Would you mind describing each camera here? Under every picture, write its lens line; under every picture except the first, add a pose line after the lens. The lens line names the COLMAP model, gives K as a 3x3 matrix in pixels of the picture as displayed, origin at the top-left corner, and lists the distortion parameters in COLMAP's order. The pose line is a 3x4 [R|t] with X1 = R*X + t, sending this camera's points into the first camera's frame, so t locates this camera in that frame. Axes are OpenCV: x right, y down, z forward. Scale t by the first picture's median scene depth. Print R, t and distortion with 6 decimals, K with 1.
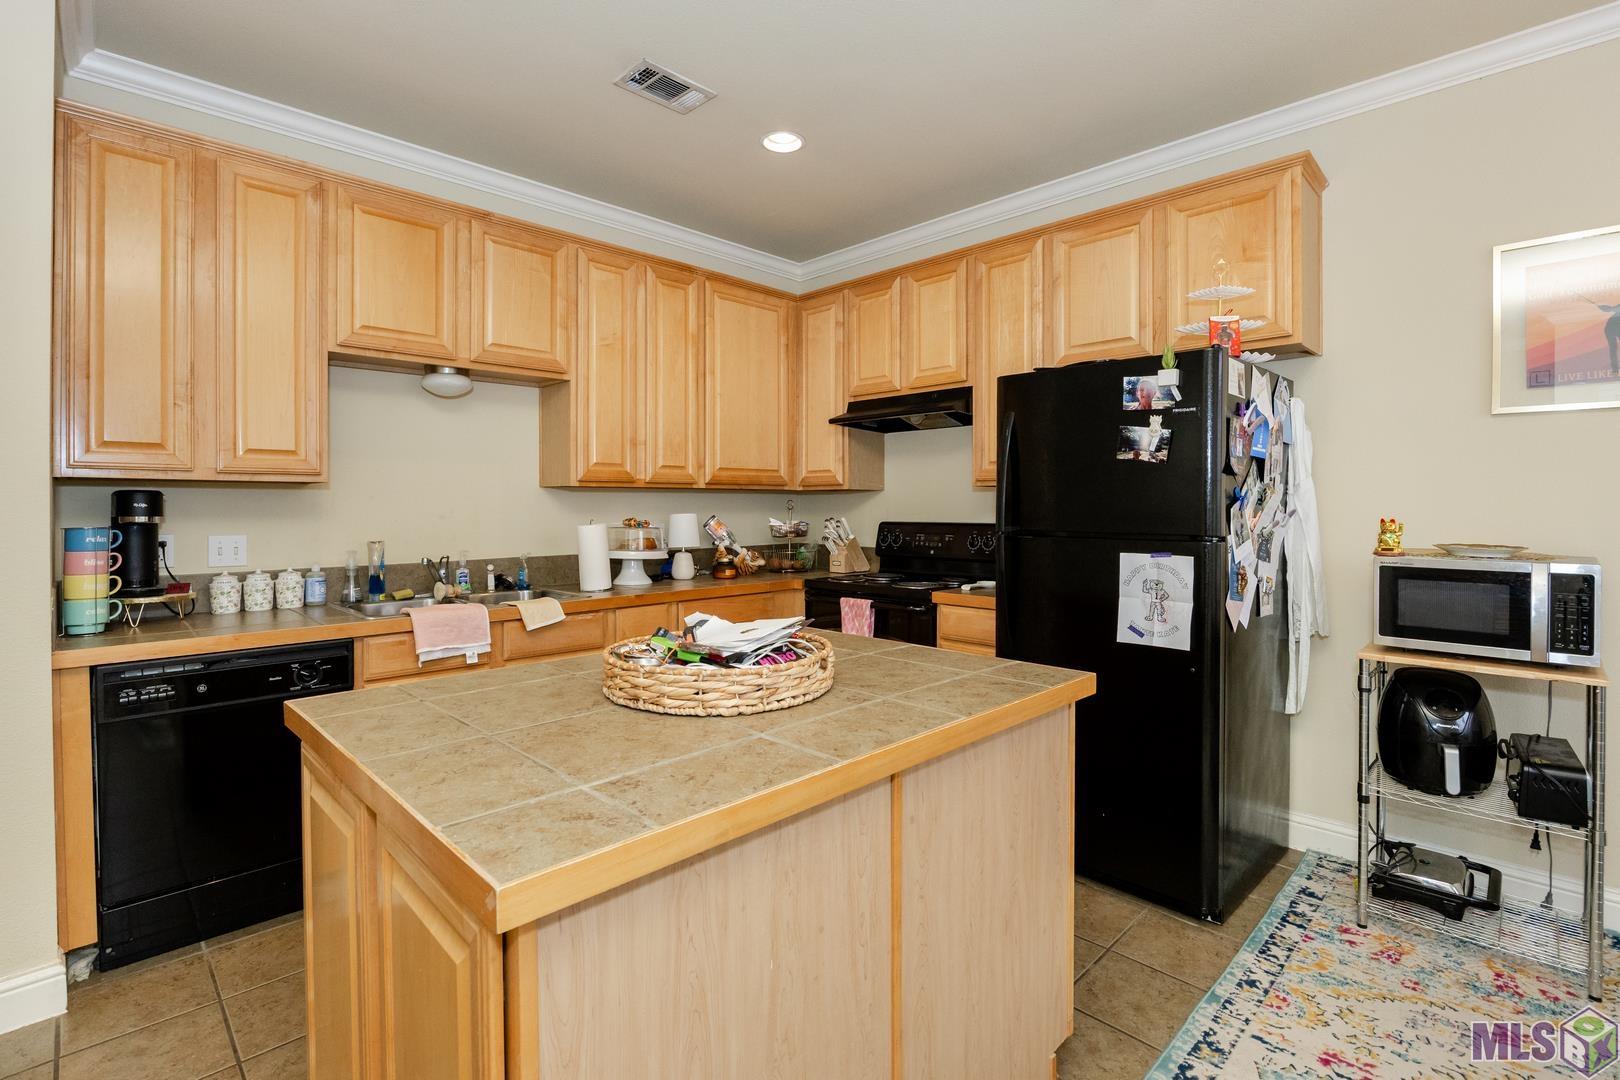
lens RADIAL K [[764.9, 0, 811.9], [0, 764.9, 511.6], [0, 0, 1]] dist [-0.017106, 0.000040]
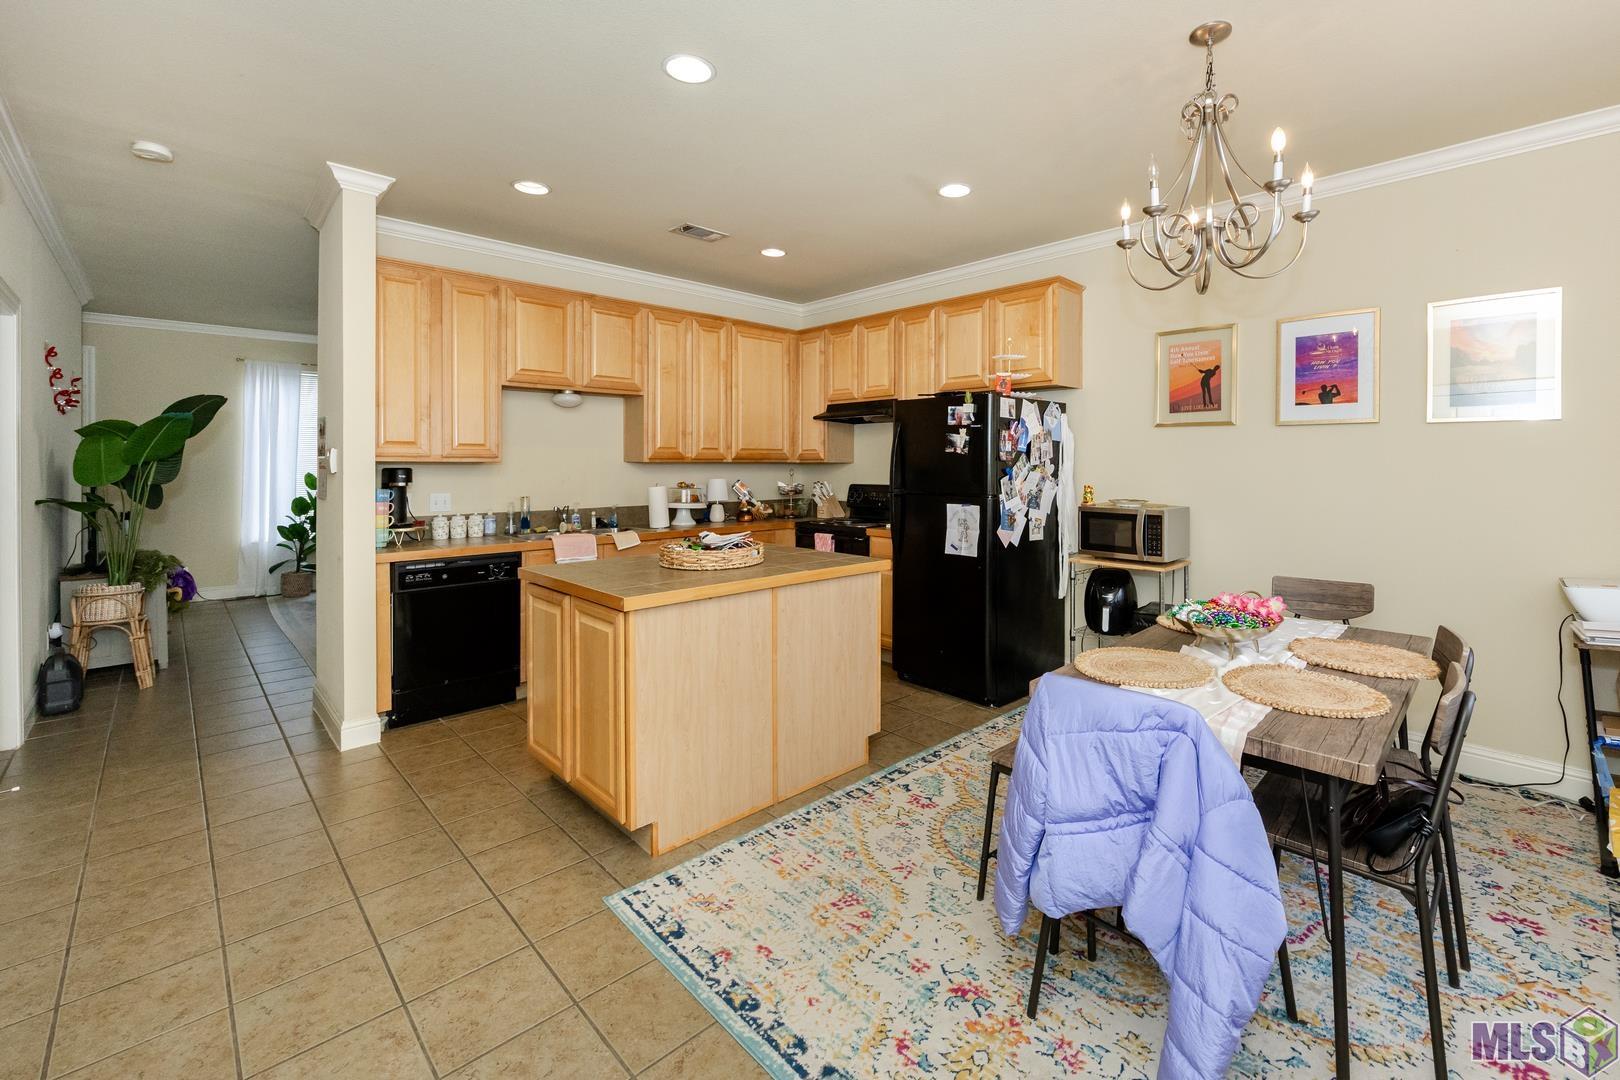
lens RADIAL K [[682.6, 0, 838.1], [0, 682.6, 467.5], [0, 0, 1]] dist [0.001636, 0.000293]
pose [[0.999647, 0.000670, -0.026566, 0.137729], [-0.000795, 0.999989, -0.004682, -0.017372], [0.026562, 0.004701, 0.999636, -0.448130]]
